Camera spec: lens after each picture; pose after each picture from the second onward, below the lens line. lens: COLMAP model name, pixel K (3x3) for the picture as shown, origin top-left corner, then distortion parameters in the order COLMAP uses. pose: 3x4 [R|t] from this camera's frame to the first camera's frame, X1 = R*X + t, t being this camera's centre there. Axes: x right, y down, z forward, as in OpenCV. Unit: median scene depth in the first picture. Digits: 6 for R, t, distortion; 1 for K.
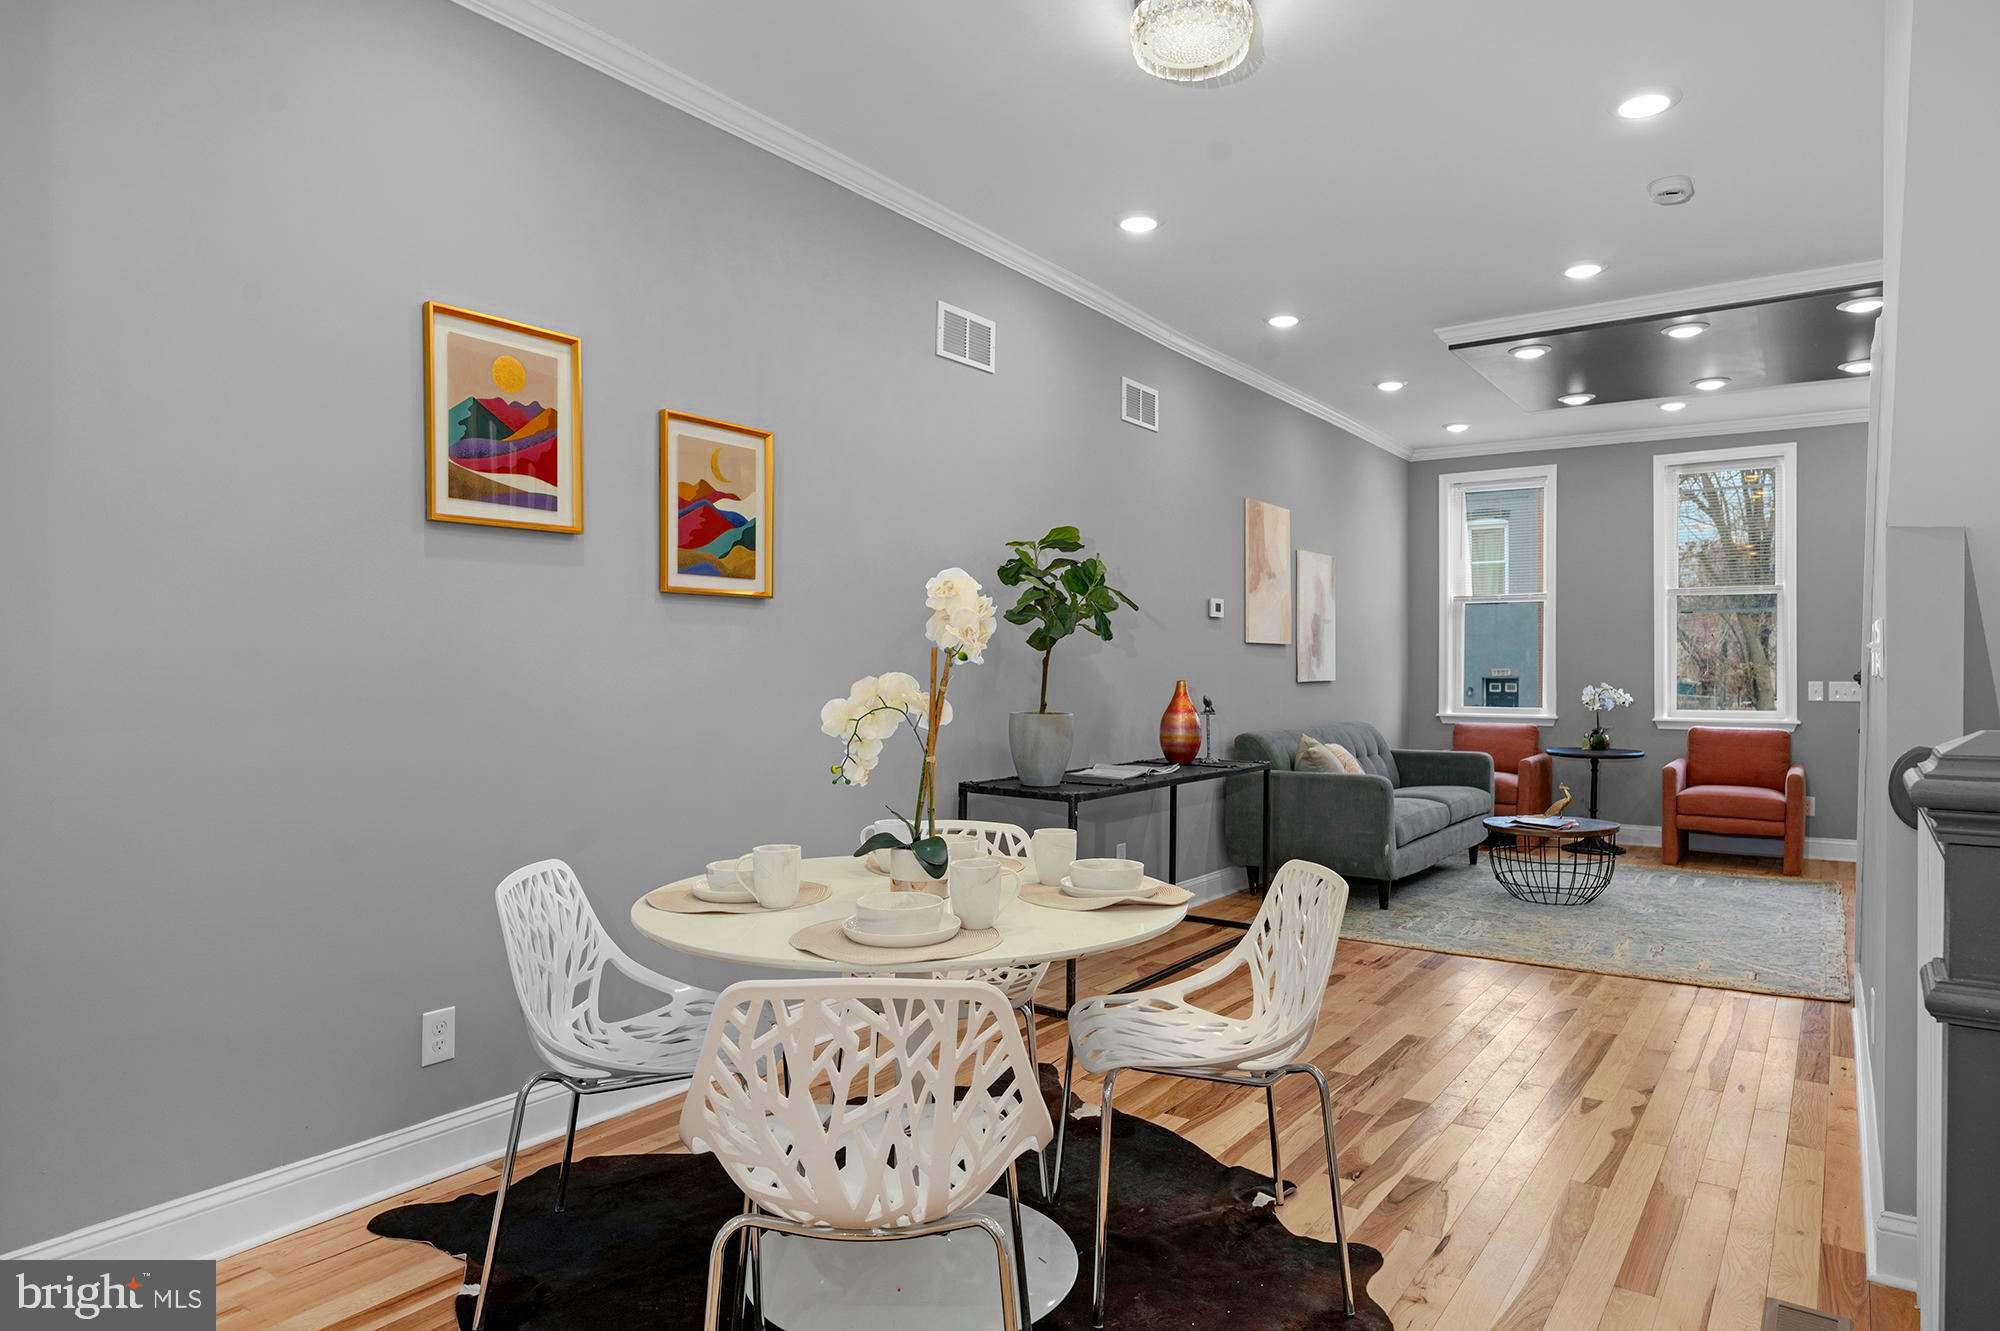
lens RADIAL K [[1206.4, 0, 993.3], [0, 1206.4, 667.5], [0, 0, 1]] dist [-0.019799, -0.002147]
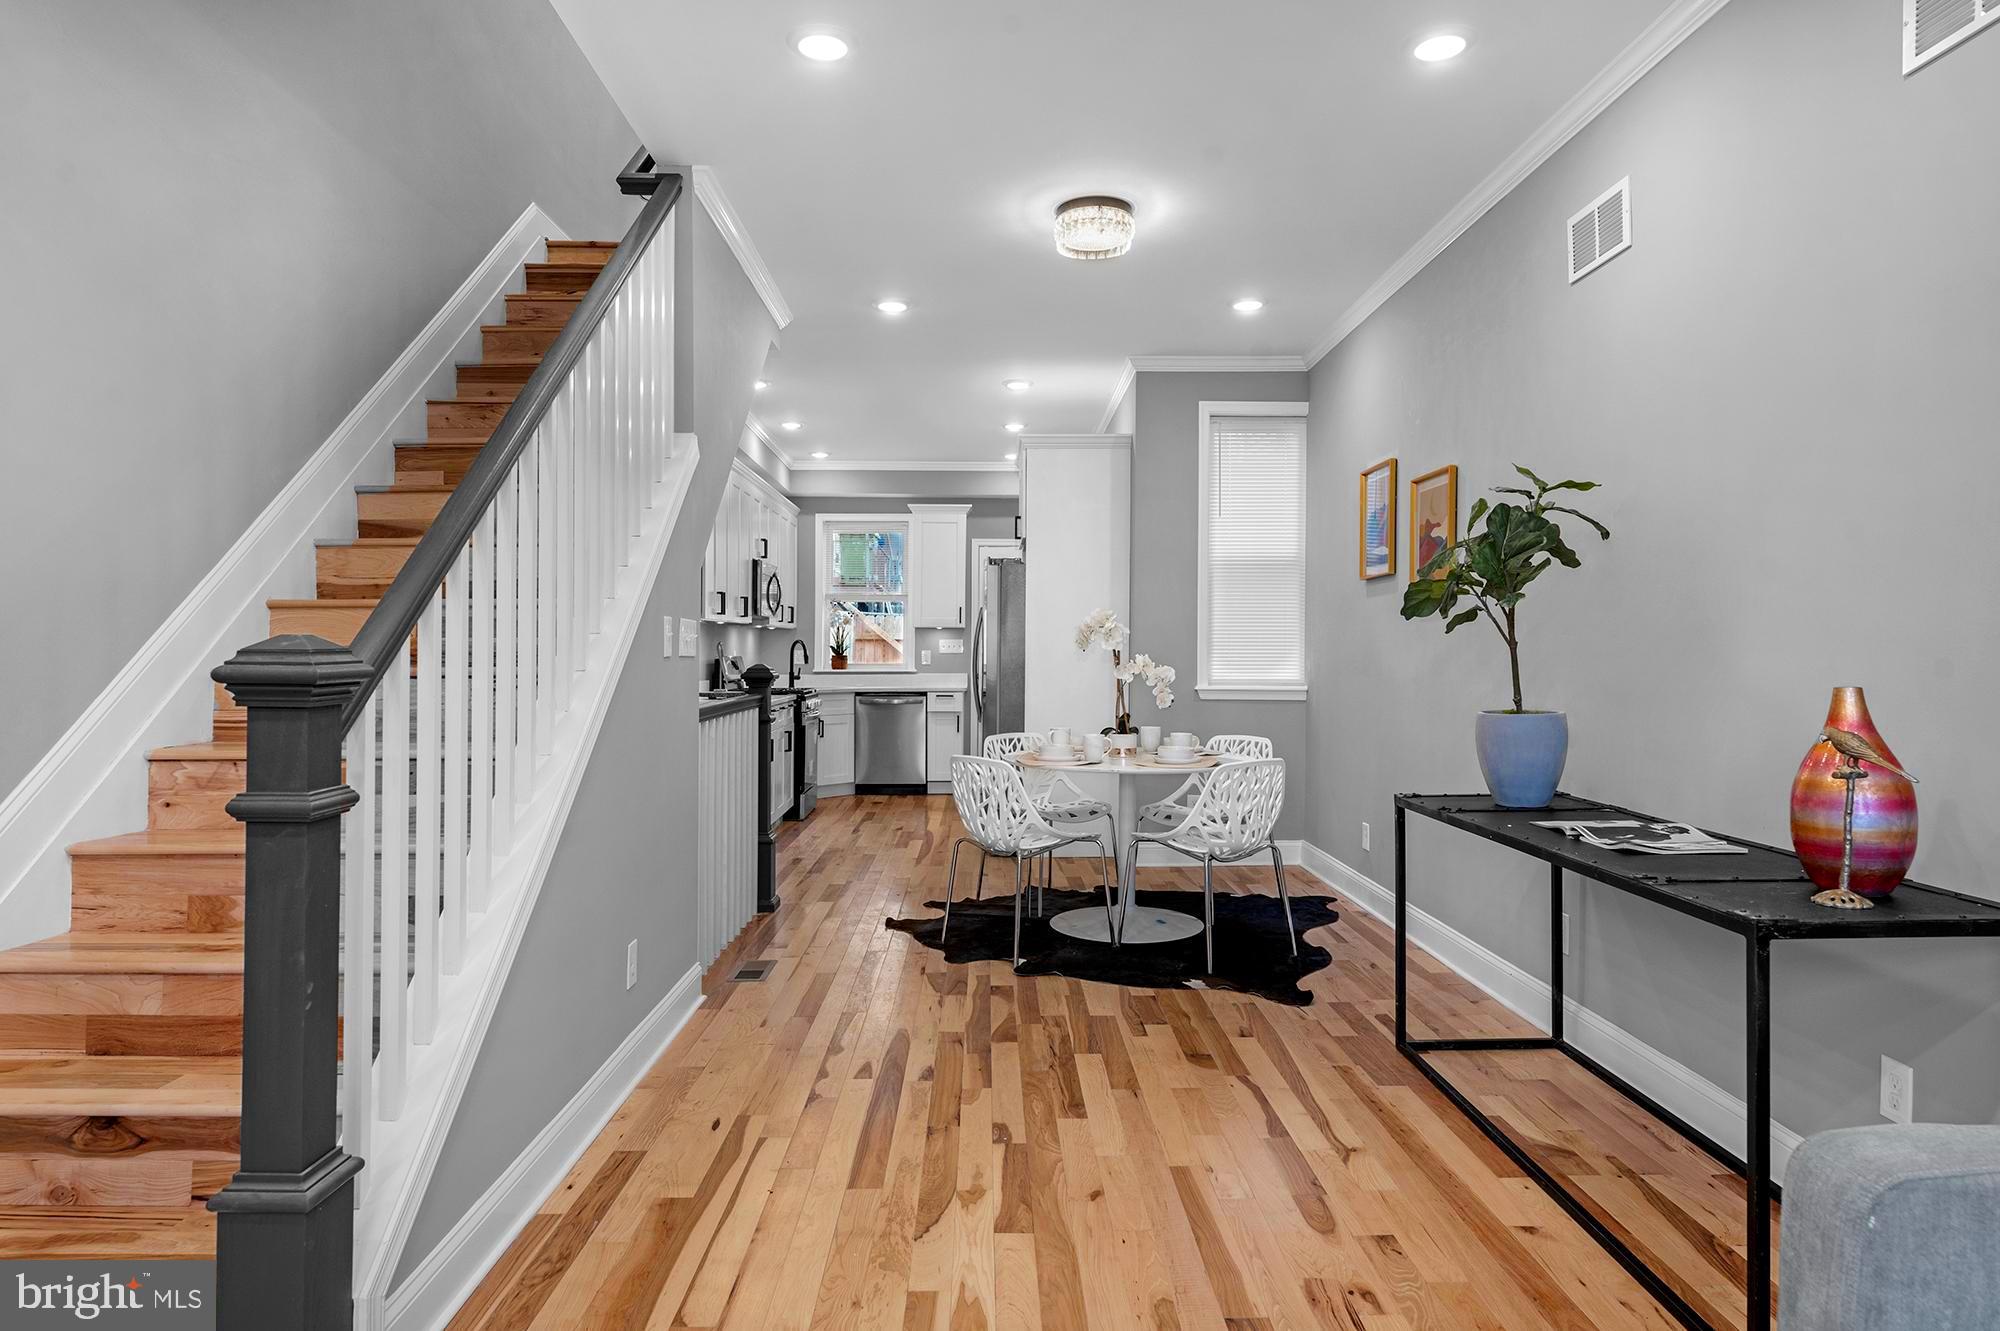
lens RADIAL K [[1206.4, 0, 988.1], [0, 1206.4, 651.3], [0, 0, 1]] dist [-0.019799, -0.002147]
pose [[-0.812127, -0.007898, -0.583427, 1.006208], [-0.009609, 0.999954, -0.000162, 0.004035], [0.583401, 0.005475, -0.812166, 1.876906]]
